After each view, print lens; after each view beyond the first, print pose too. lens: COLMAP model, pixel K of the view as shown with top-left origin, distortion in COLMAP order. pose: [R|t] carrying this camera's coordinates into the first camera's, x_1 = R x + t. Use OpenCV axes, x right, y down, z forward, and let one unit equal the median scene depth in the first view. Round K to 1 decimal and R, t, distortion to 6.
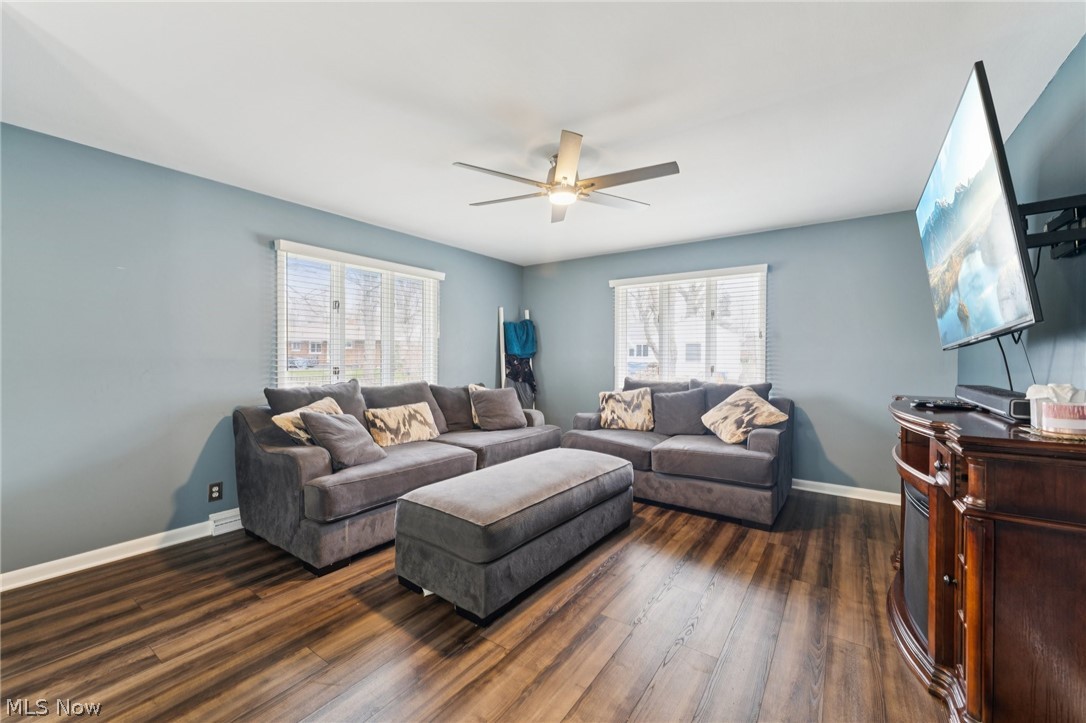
lens RADIAL K [[433.6, 0, 538.4], [0, 433.6, 360.9], [0, 0, 1]] dist [-0.004368, 0.000703]
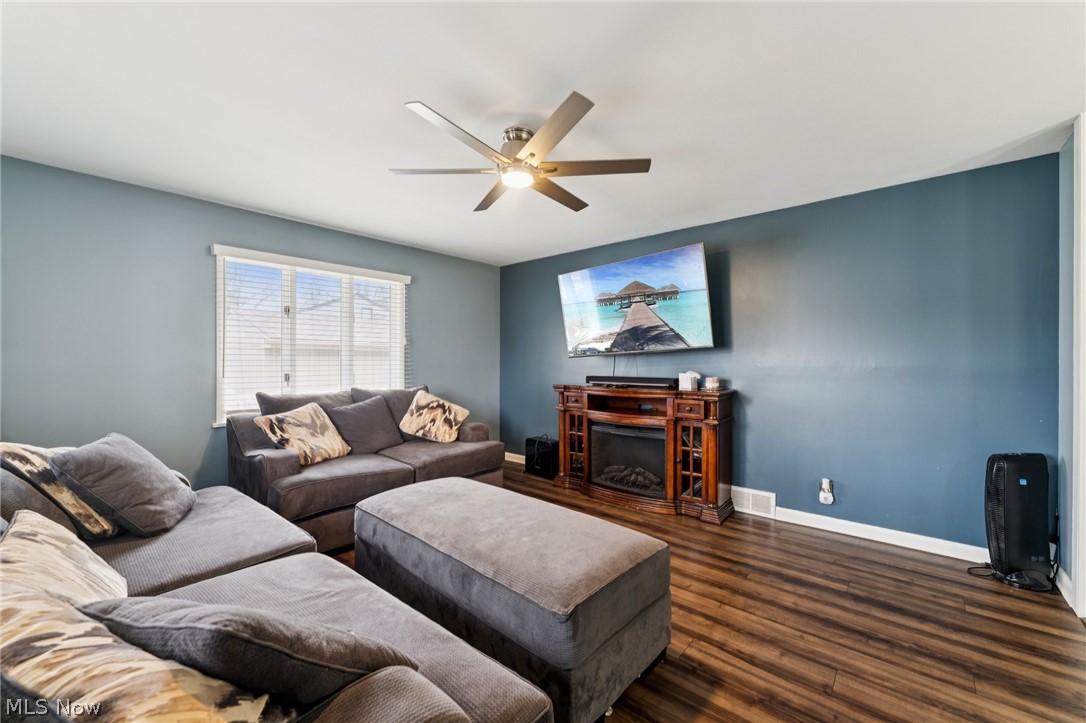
lens RADIAL K [[433.6, 0, 541.6], [0, 433.6, 361.4], [0, 0, 1]] dist [-0.004368, 0.000703]
pose [[0.094673, -0.004204, 0.995500, -0.894922], [0.013004, 0.999911, 0.002986, -0.017057], [-0.995423, 0.012662, 0.094719, 0.974669]]
